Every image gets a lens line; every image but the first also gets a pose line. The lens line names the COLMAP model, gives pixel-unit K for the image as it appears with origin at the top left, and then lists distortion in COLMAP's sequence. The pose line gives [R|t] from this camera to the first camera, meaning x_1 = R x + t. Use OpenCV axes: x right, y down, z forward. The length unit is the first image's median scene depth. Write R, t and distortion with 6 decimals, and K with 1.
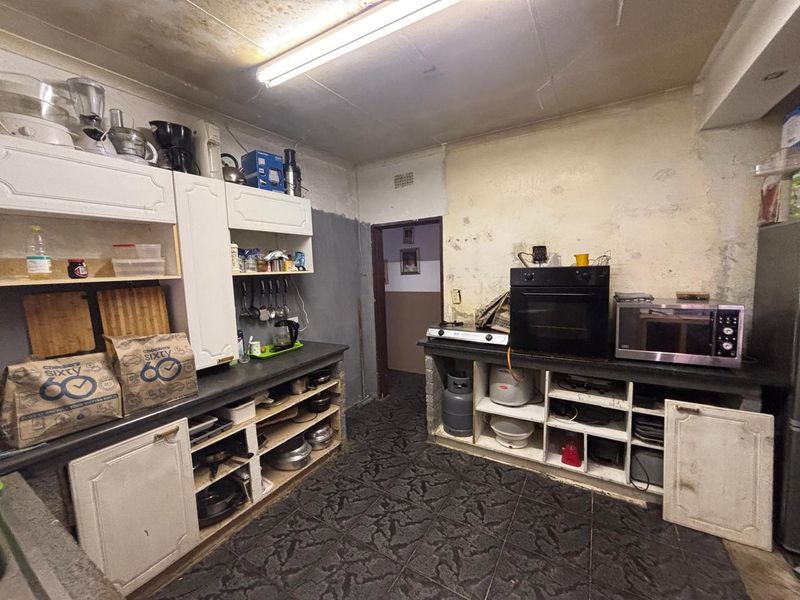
lens RADIAL K [[322.6, 0, 400.8], [0, 322.6, 299.7], [0, 0, 1]] dist [0.001606, -0.001546]
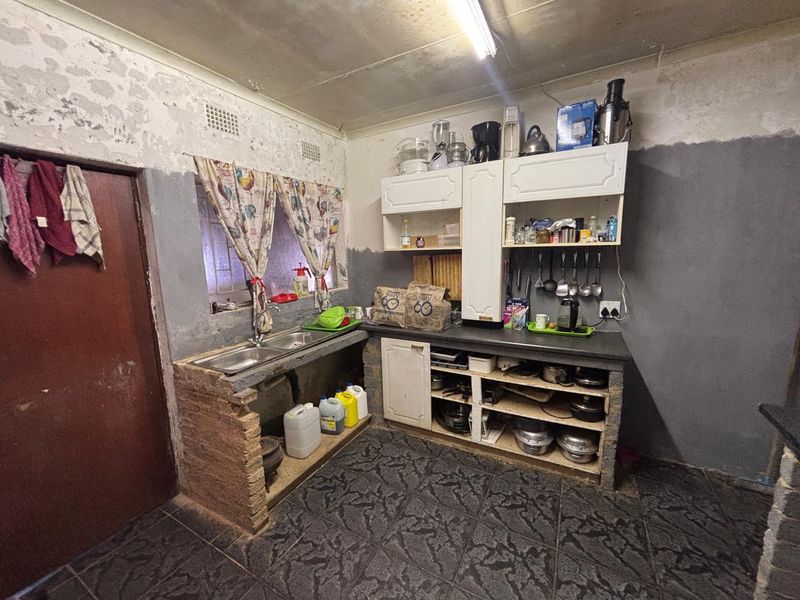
lens RADIAL K [[322.6, 0, 400.5], [0, 322.6, 301.0], [0, 0, 1]] dist [0.001606, -0.001546]
pose [[0.046263, 0.186829, -0.981302, 0.598988], [-0.078657, 0.979985, 0.182870, -0.069746], [0.995828, 0.068726, 0.060033, 0.618091]]
